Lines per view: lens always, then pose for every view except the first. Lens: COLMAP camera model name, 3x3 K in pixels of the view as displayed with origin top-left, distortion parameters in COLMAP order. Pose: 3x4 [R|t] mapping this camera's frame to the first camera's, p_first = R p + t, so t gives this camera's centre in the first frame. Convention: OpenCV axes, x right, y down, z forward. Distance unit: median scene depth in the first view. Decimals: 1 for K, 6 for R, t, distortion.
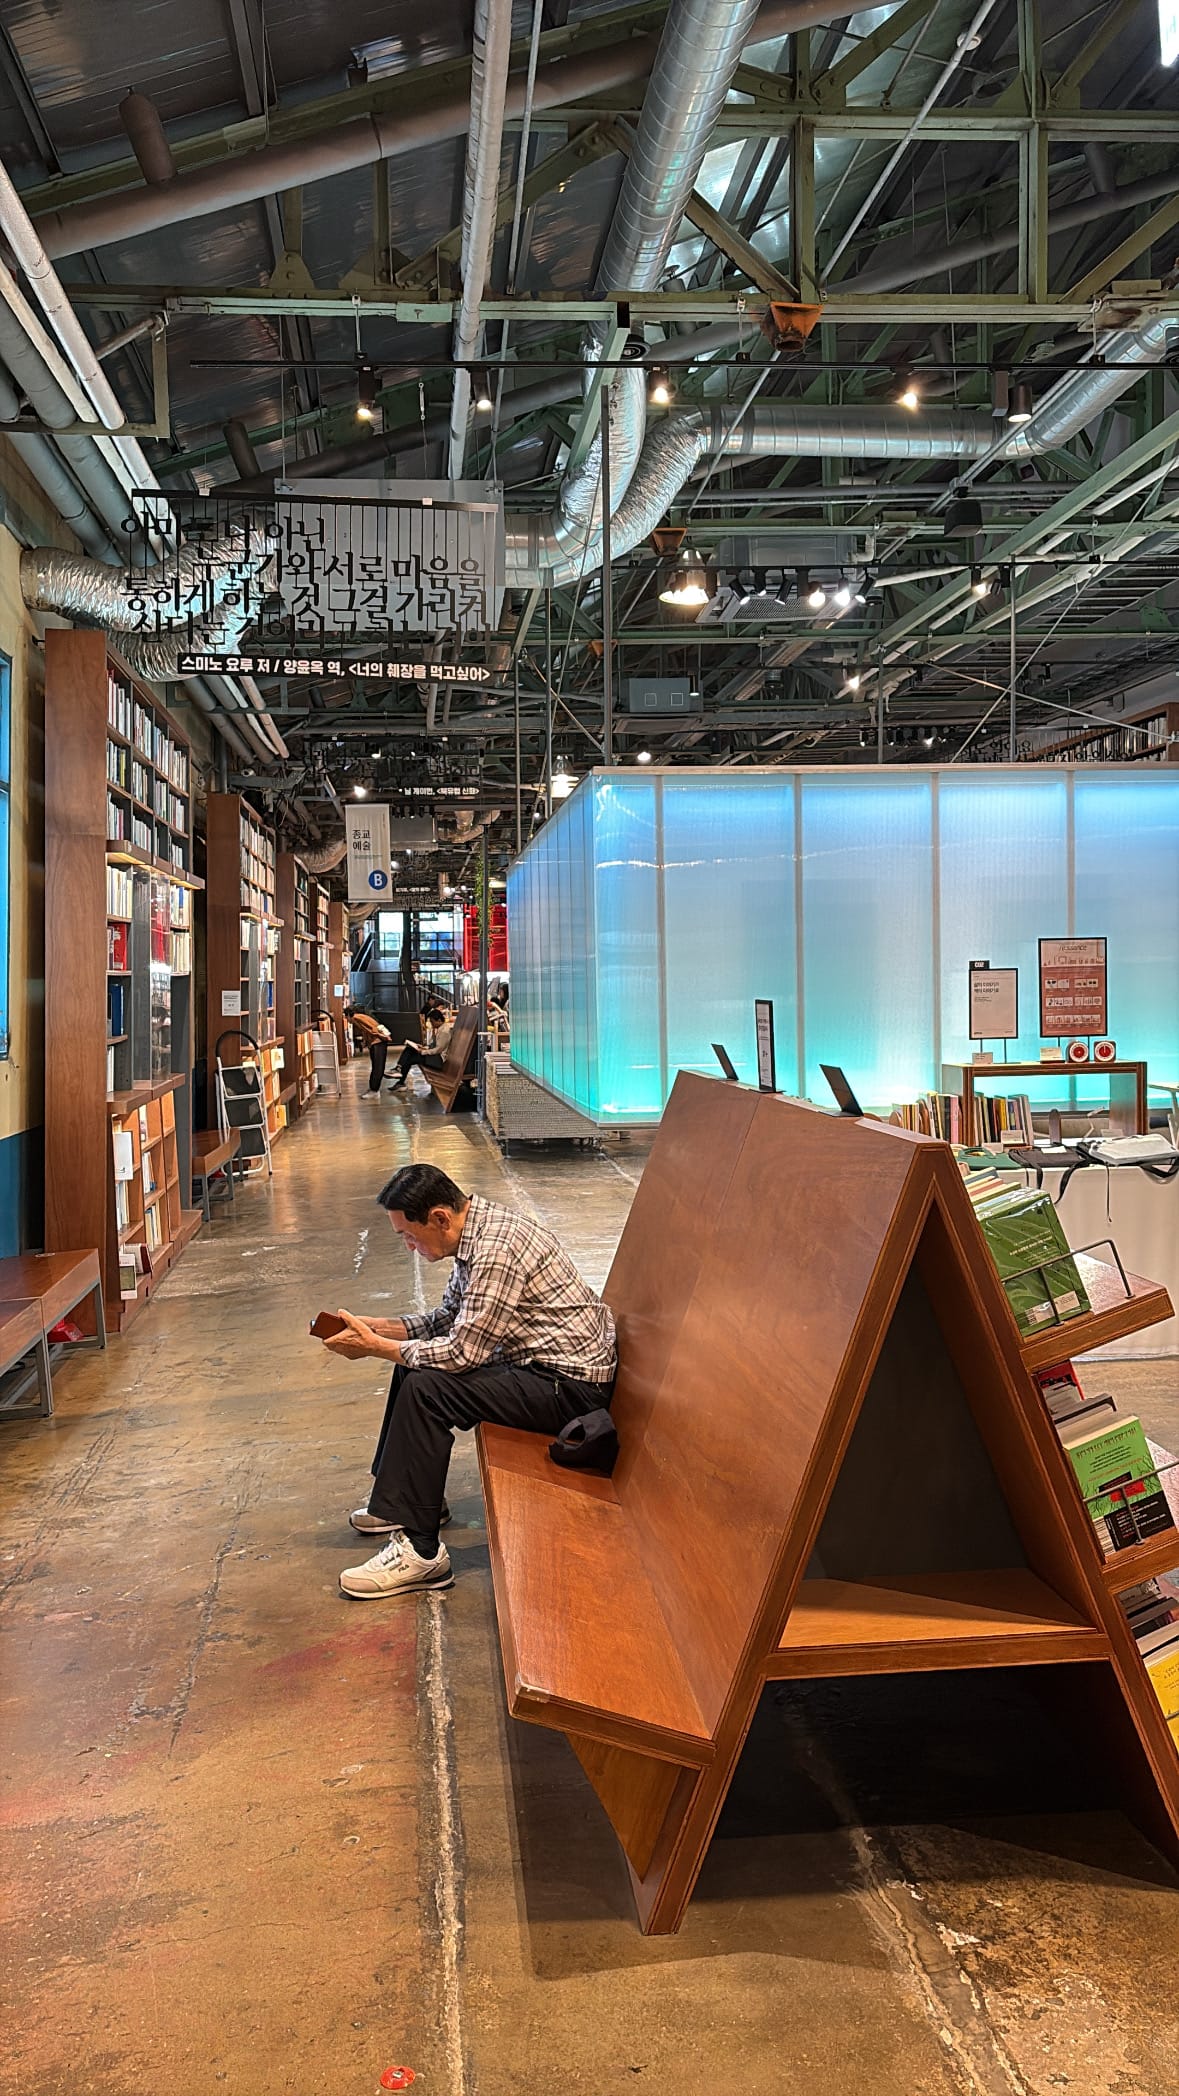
lens RADIAL K [[1762.4, 0, 589.5], [0, 1762.4, 1048.0], [0, 0, 1]] dist [-0.005804, -0.002004]
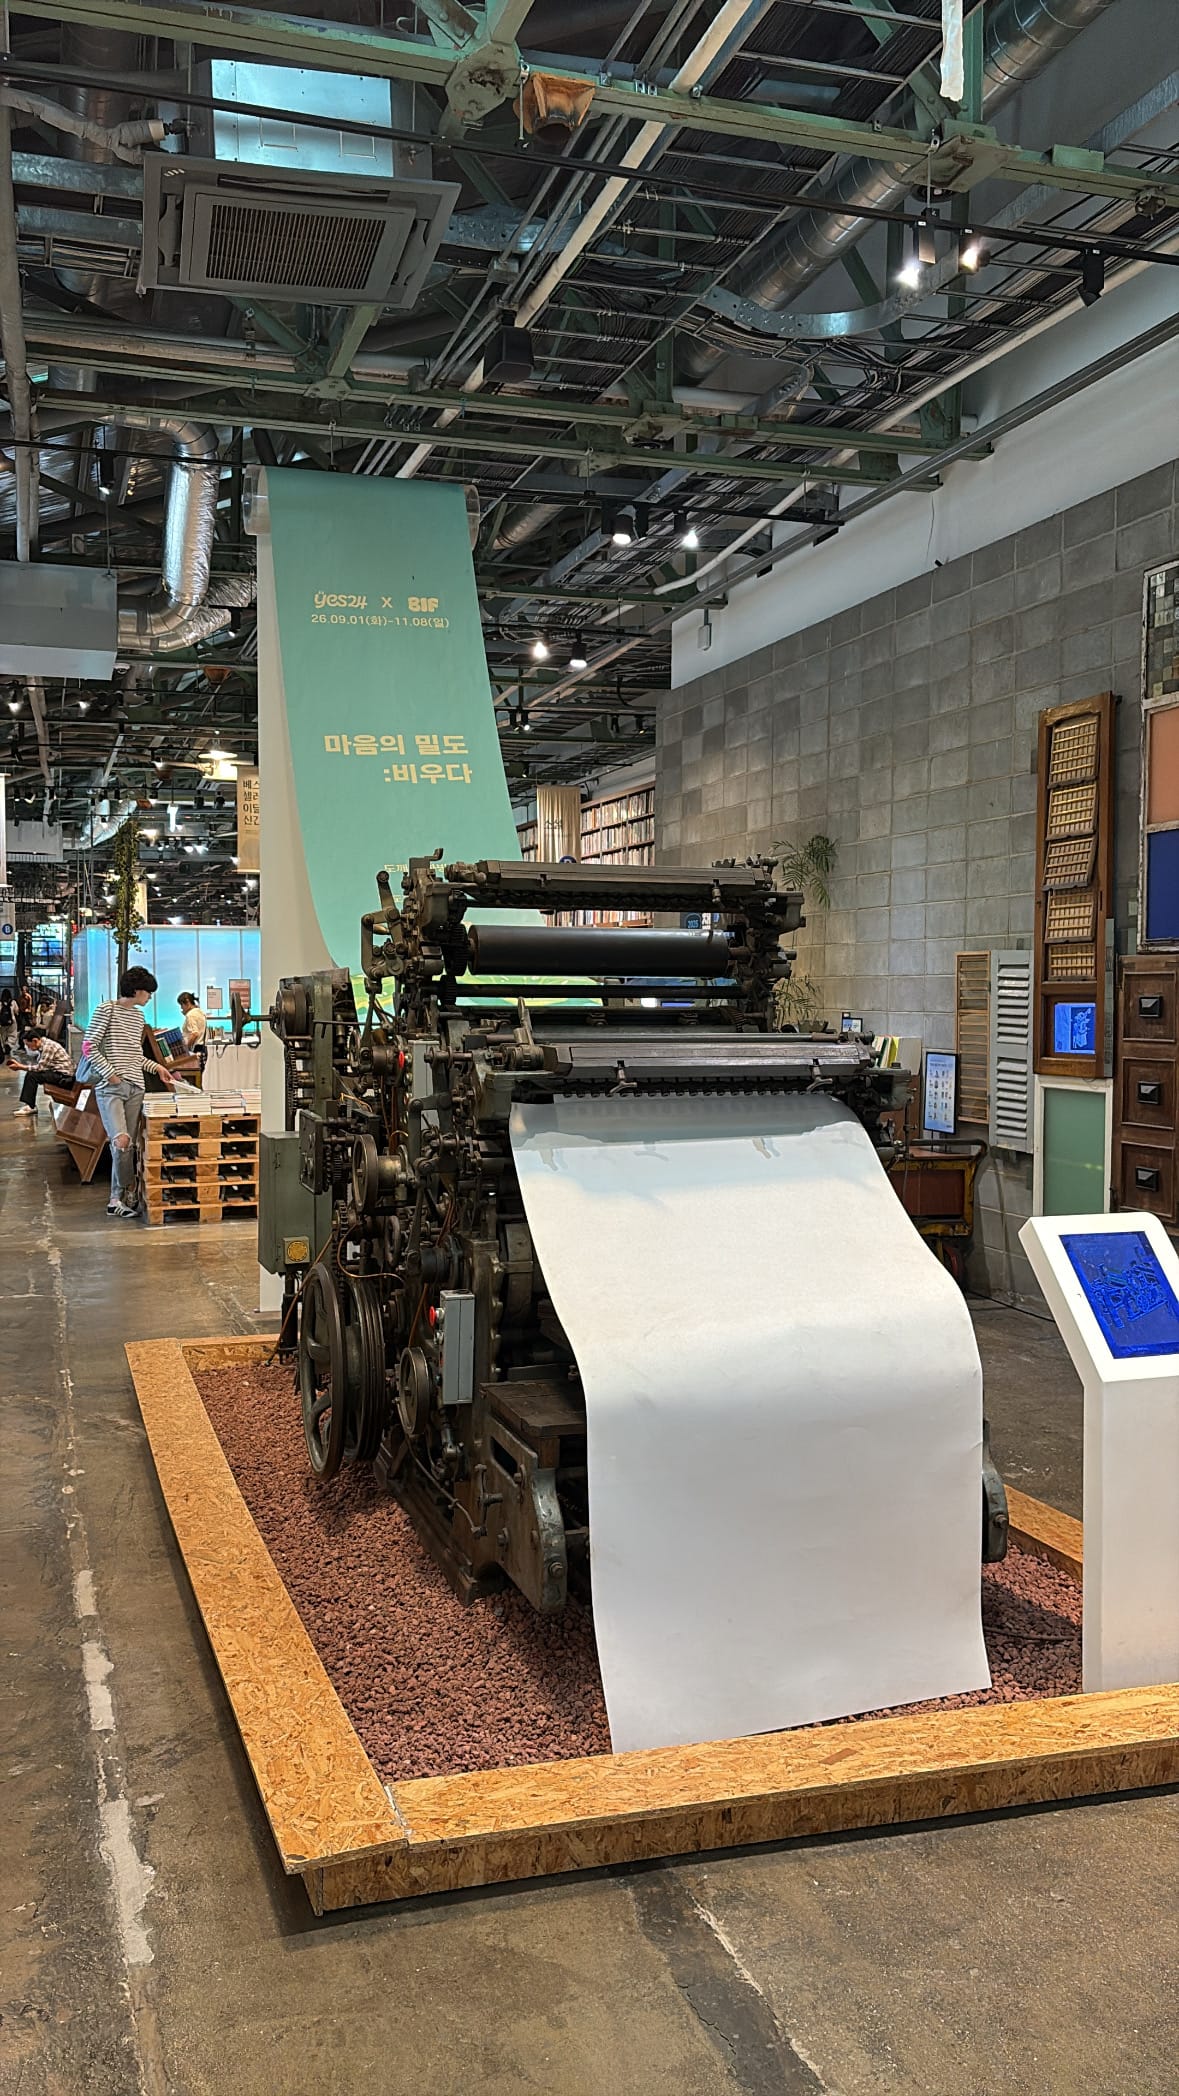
lens RADIAL K [[1762.4, 0, 589.5], [0, 1762.4, 1048.0], [0, 0, 1]] dist [-0.005804, -0.002004]
pose [[0.977383, 0.025666, 0.209912, 0.065313], [-0.024279, 0.999663, -0.009181, 0.023396], [-0.210077, 0.003877, 0.977677, -0.686812]]
